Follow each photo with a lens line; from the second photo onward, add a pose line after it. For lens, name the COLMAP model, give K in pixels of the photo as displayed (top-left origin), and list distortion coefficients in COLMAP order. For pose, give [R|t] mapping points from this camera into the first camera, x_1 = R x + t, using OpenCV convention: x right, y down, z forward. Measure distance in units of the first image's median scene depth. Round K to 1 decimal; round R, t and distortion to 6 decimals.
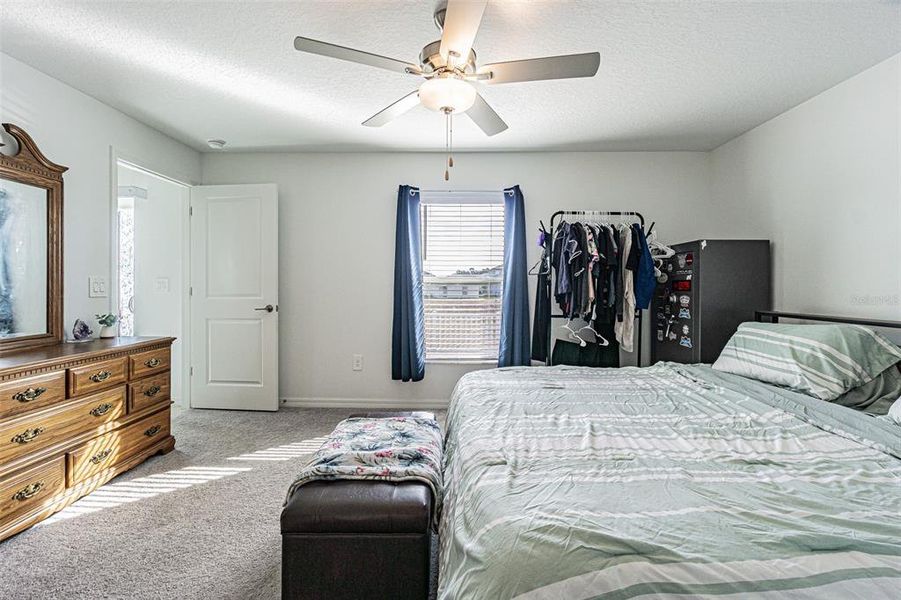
lens RADIAL K [[390.0, 0, 446.2], [0, 390.0, 293.0], [0, 0, 1]] dist [-0.000714, -0.000198]
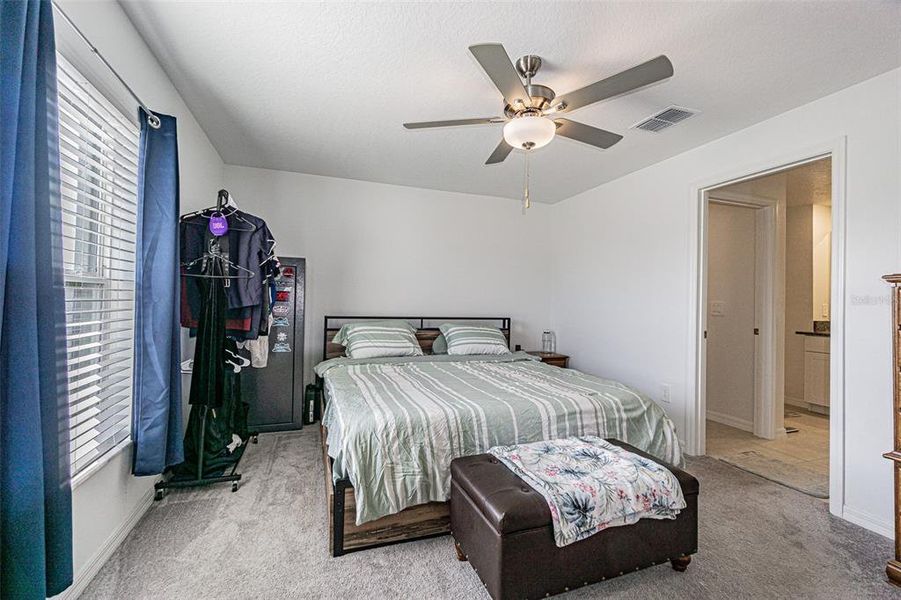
lens RADIAL K [[390.0, 0, 446.2], [0, 390.0, 293.0], [0, 0, 1]] dist [-0.000714, -0.000198]
pose [[-0.350620, 0.001945, 0.936516, -0.895158], [-0.011731, 0.999910, -0.006469, -0.041992], [-0.936444, -0.013255, -0.350566, 1.473298]]
